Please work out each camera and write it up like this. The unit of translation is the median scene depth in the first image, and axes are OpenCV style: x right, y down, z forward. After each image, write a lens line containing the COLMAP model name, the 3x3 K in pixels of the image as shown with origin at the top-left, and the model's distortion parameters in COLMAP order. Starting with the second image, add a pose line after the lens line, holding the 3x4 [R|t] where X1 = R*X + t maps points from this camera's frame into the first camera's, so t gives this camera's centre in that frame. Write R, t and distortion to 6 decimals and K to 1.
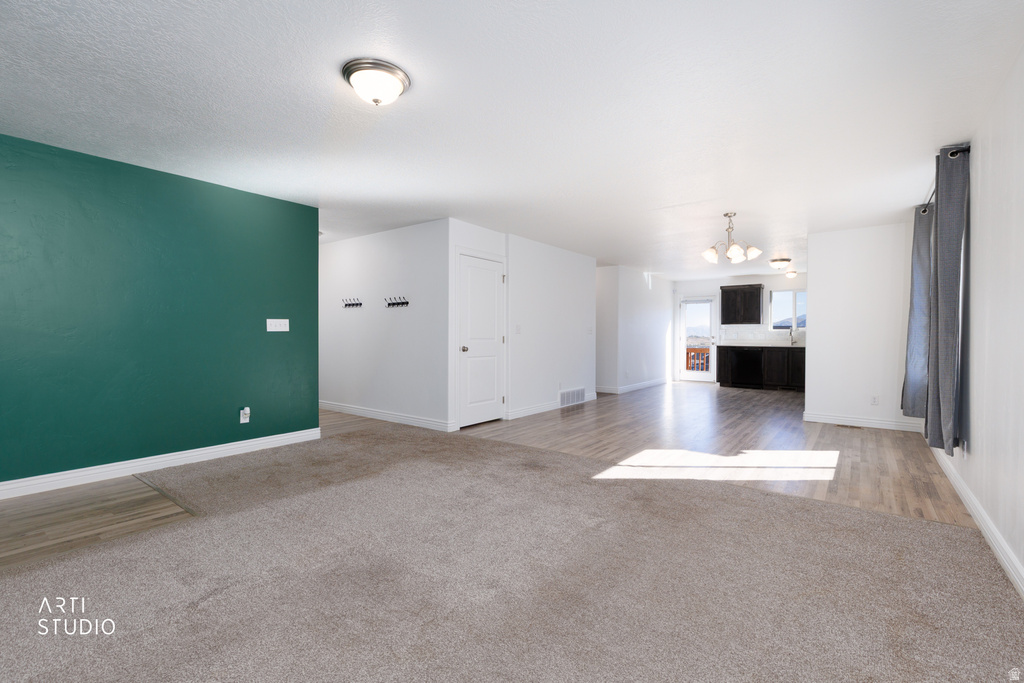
lens RADIAL K [[457.0, 0, 516.9], [0, 457.0, 340.2], [0, 0, 1]] dist [0.007042, -0.001388]
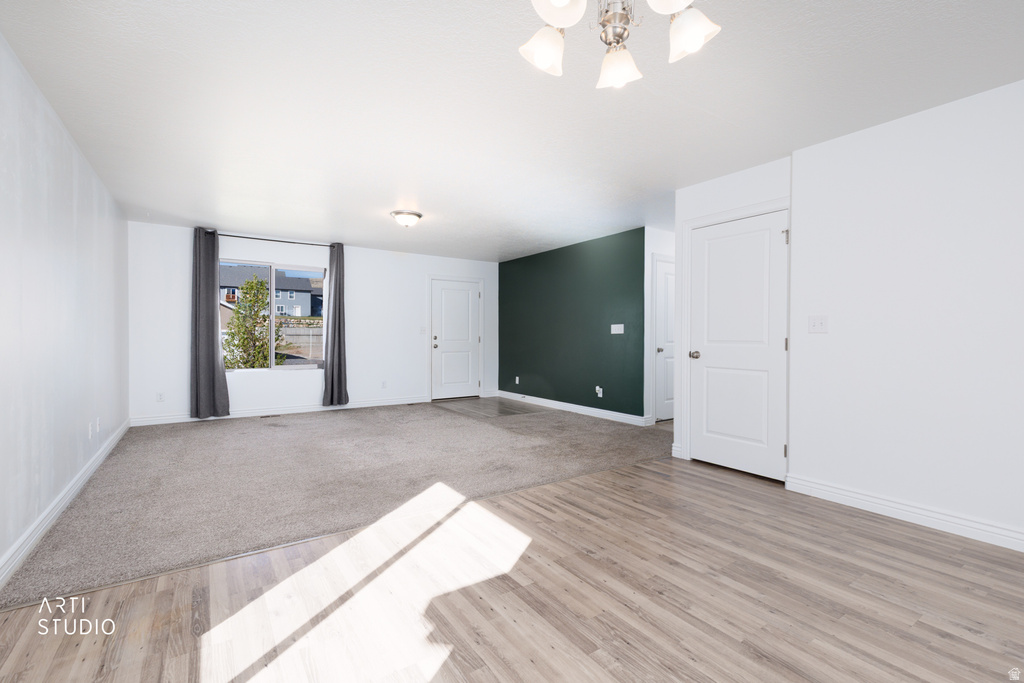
lens RADIAL K [[457.0, 0, 516.9], [0, 457.0, 340.2], [0, 0, 1]] dist [0.007042, -0.001388]
pose [[-0.319399, 0.005685, -0.947603, 0.464114], [-0.014510, 0.999835, 0.010889, -0.005908], [0.947509, 0.017228, -0.319264, 0.652477]]
